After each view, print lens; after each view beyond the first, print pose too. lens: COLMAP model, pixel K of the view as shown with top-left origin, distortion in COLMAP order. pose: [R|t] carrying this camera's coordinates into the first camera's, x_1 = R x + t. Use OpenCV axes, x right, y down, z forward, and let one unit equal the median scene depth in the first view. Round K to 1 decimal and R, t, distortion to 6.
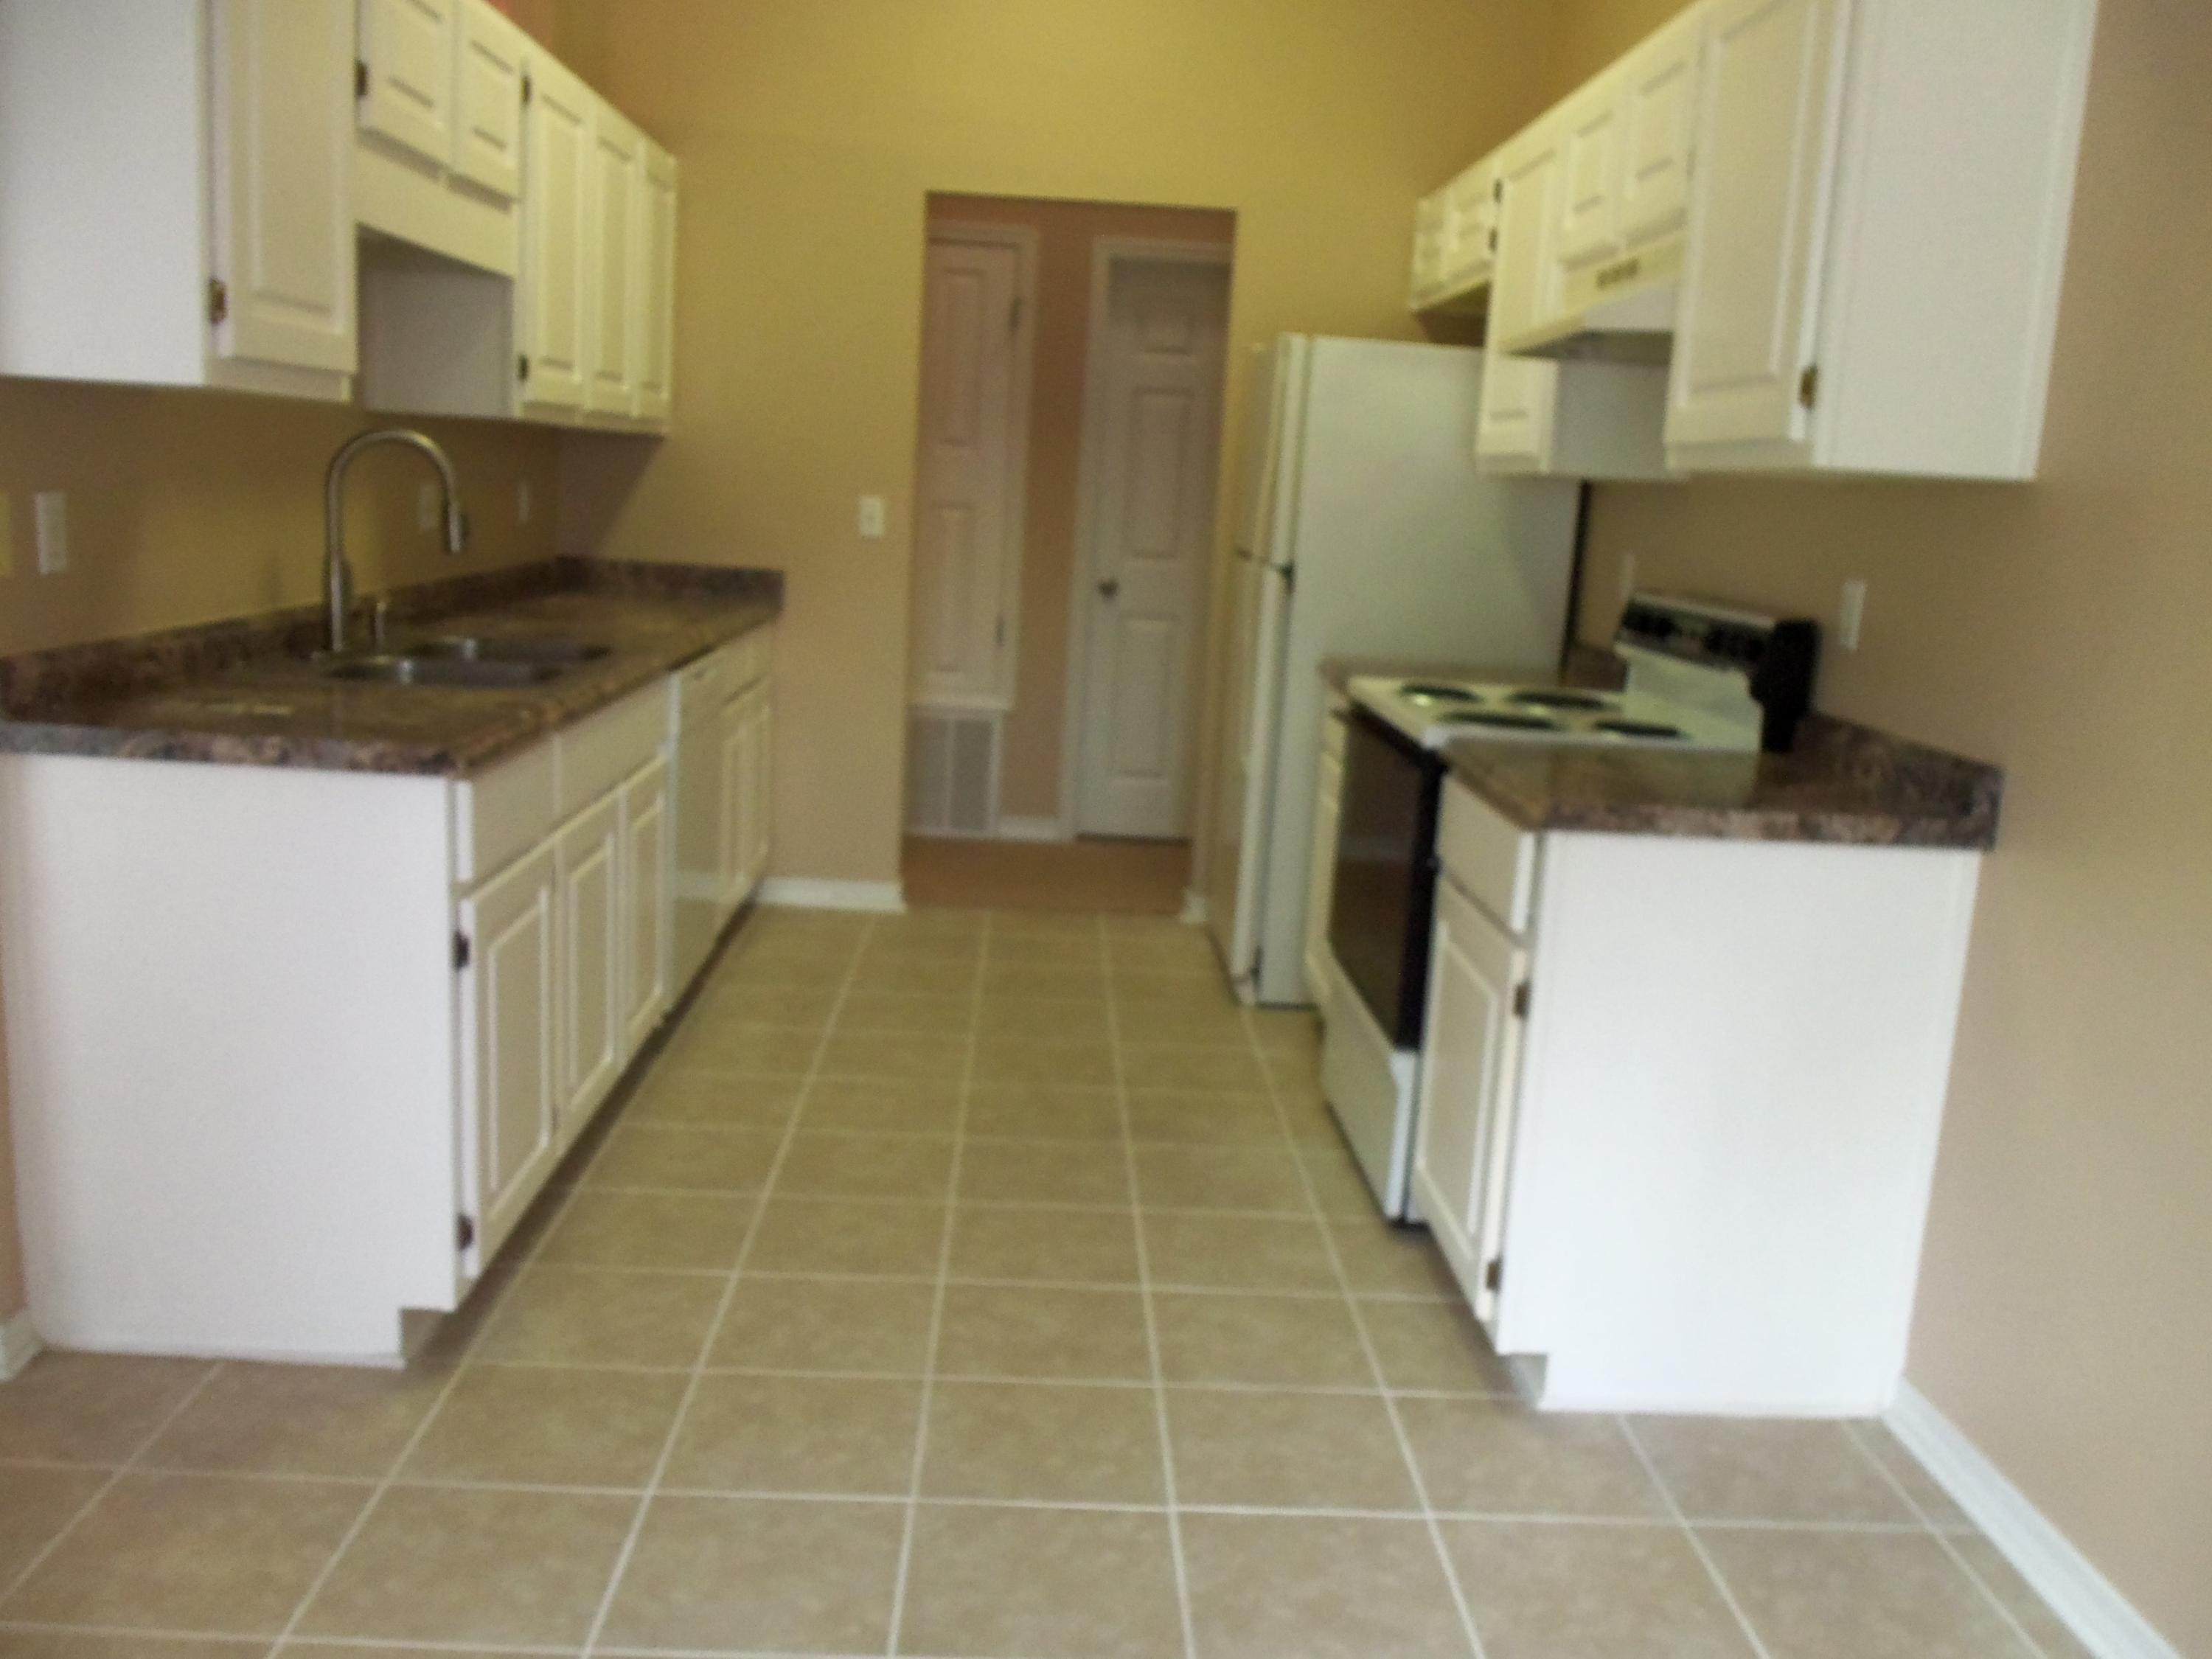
lens RADIAL K [[1882.6, 0, 1106.0], [0, 1882.6, 829.5], [0, 0, 1]] dist [-0.031859, -0.004400]
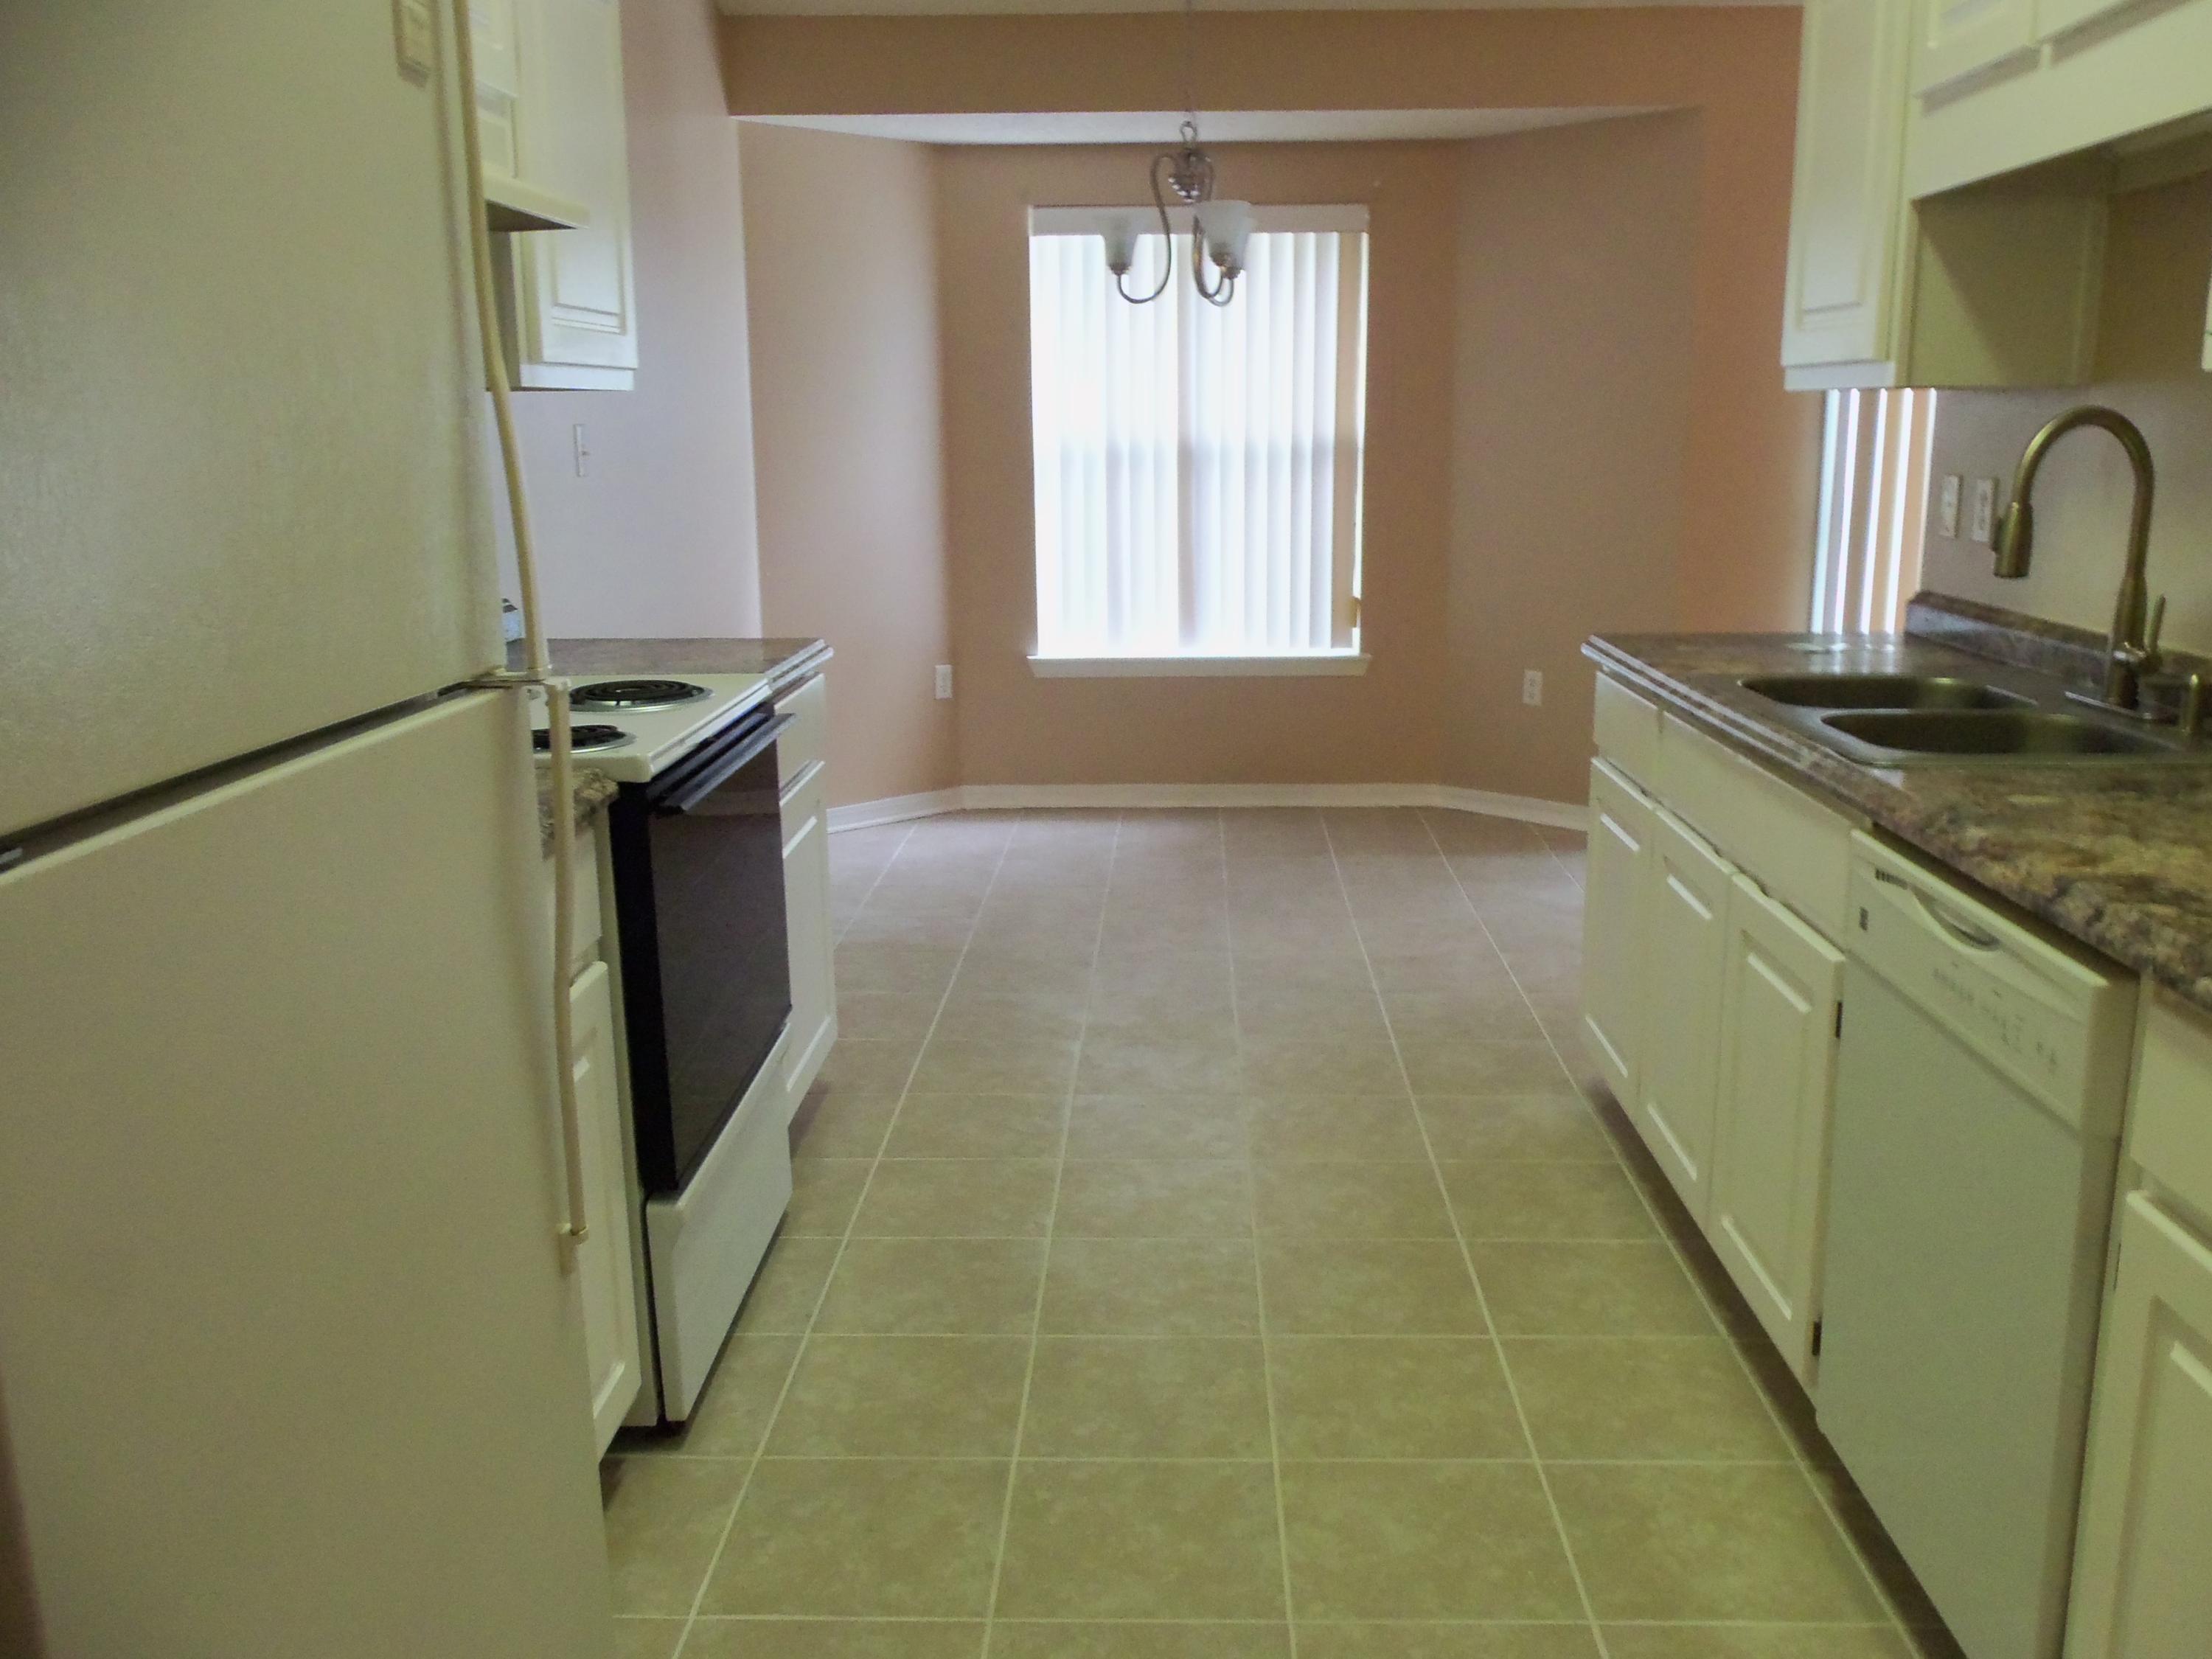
lens RADIAL K [[1882.4, 0, 1128.3], [0, 1882.4, 840.6], [0, 0, 1]] dist [-0.025040, -0.000743]
pose [[-0.996939, -0.061313, 0.048520, -0.053418], [-0.036930, 0.916216, 0.398979, -0.326046], [-0.068917, 0.395966, -0.915675, 1.723523]]
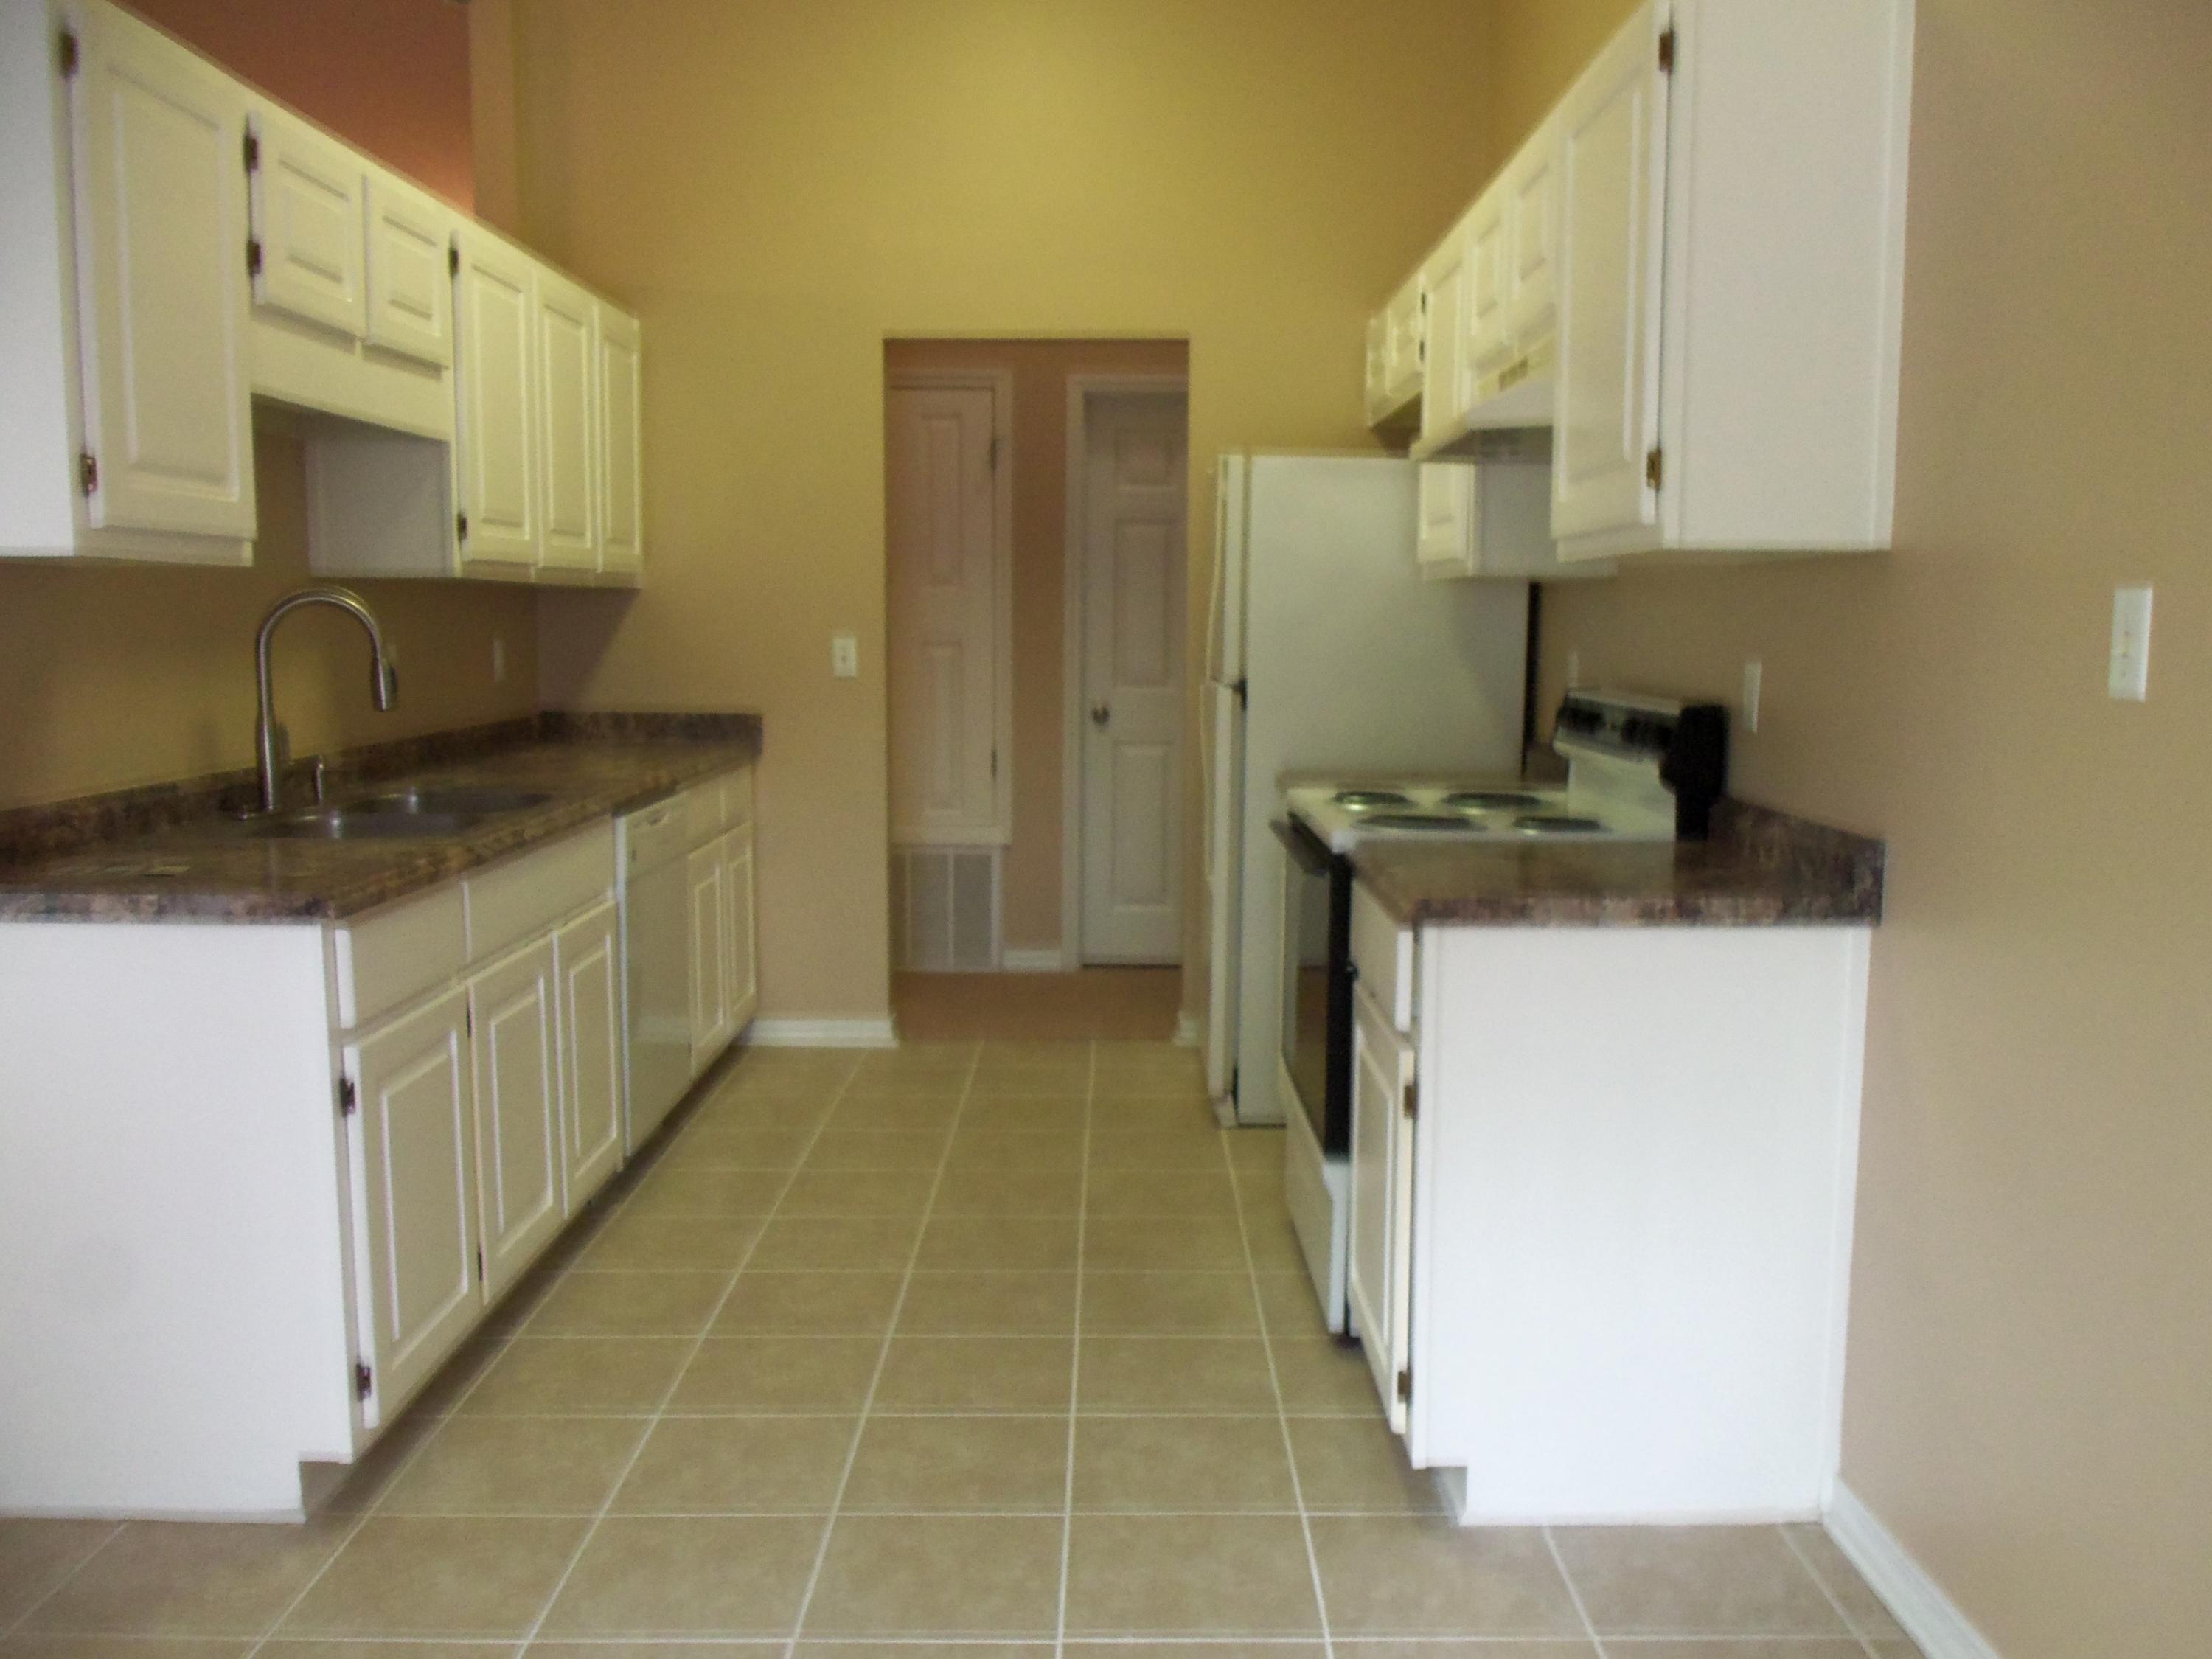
lens RADIAL K [[1882.4, 0, 1128.3], [0, 1882.4, 840.6], [0, 0, 1]] dist [-0.025040, -0.000743]
pose [[0.998162, -0.049136, -0.035461, 0.089953], [0.046702, 0.996695, -0.066468, 0.011012], [0.038610, 0.064690, 0.997158, 0.003153]]
